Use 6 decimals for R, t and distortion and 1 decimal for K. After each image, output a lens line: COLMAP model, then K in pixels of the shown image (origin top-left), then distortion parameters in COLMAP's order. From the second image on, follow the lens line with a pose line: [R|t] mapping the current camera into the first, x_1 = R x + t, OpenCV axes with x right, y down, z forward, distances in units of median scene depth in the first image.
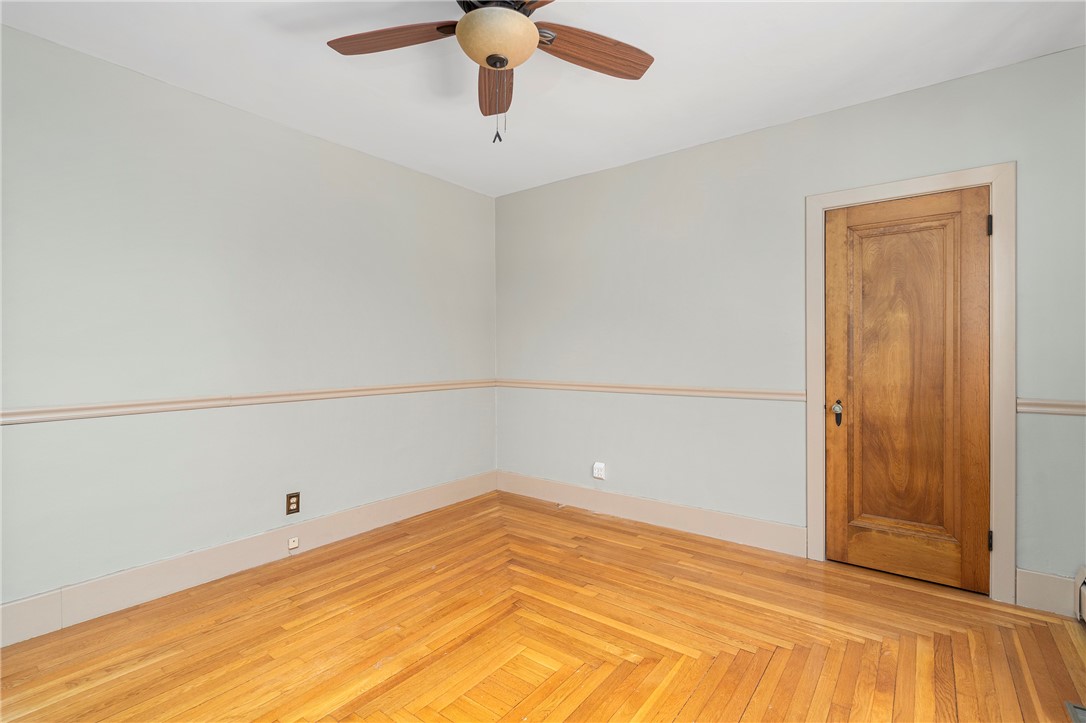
lens RADIAL K [[516.4, 0, 540.3], [0, 516.4, 348.5], [0, 0, 1]] dist [-0.002760, 0.000710]
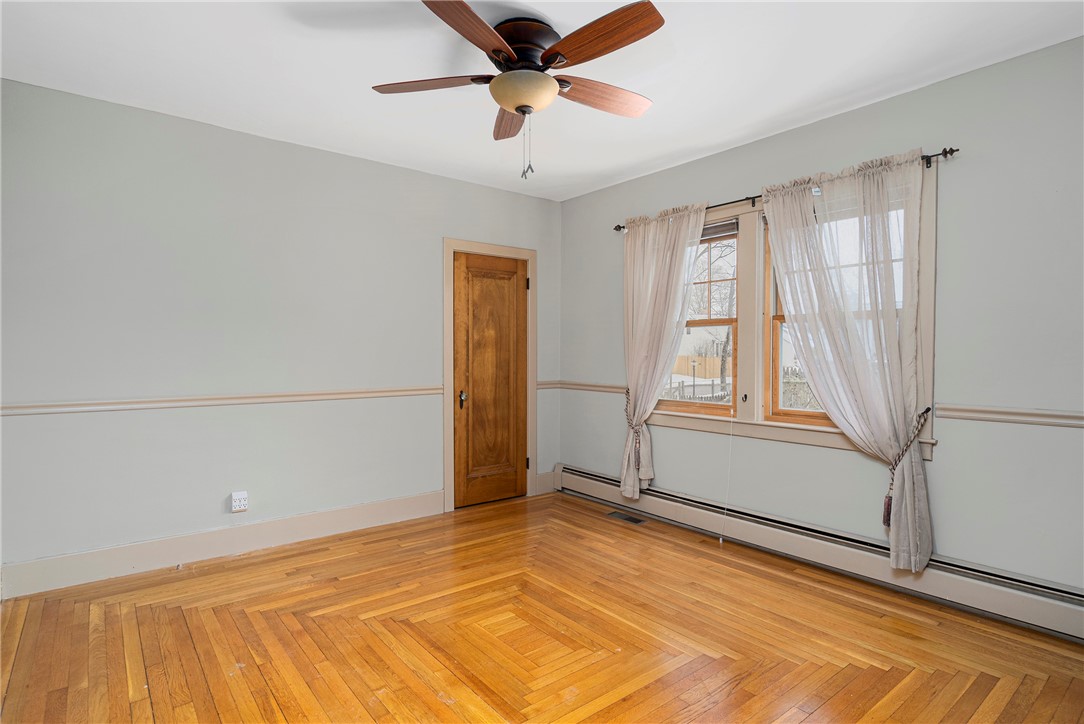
lens RADIAL K [[564.5, 0, 572.7], [0, 564.5, 358.6], [0, 0, 1]] dist [0.019341, -0.000001]
pose [[0.200360, -0.003157, 0.979717, -0.863134], [-0.009594, 0.999941, 0.005184, 0.003387], [-0.979675, -0.010438, 0.200317, 0.410636]]
